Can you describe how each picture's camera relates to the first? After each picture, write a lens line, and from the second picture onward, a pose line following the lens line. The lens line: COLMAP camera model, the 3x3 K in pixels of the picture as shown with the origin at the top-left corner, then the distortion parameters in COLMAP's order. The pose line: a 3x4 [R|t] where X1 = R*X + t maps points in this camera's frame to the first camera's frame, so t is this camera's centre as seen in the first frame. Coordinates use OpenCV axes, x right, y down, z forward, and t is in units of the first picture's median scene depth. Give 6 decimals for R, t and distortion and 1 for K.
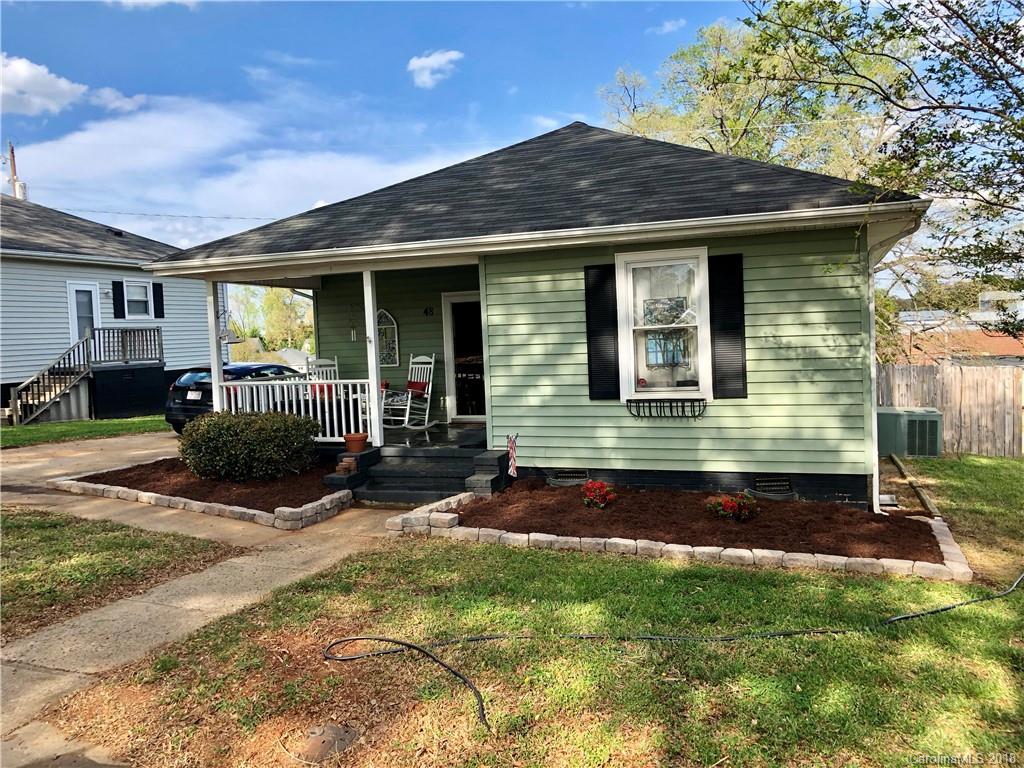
lens RADIAL K [[841.7, 0, 512.0], [0, 841.7, 384.0], [0, 0, 1]] dist [-0.001227, -0.002243]
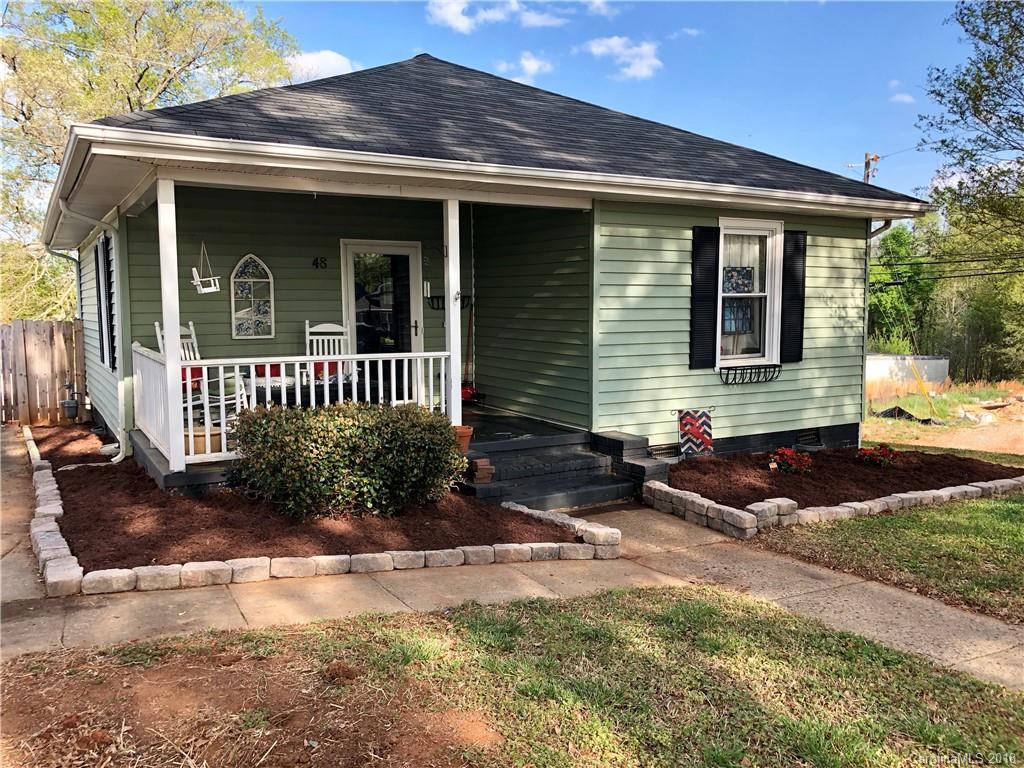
lens RADIAL K [[841.7, 0, 512.0], [0, 841.7, 384.0], [0, 0, 1]] dist [-0.001227, -0.002243]
pose [[0.635275, -0.036190, 0.771438, -0.688733], [0.026872, 0.999332, 0.024752, 0.006252], [-0.771819, 0.005006, 0.635823, 0.497607]]
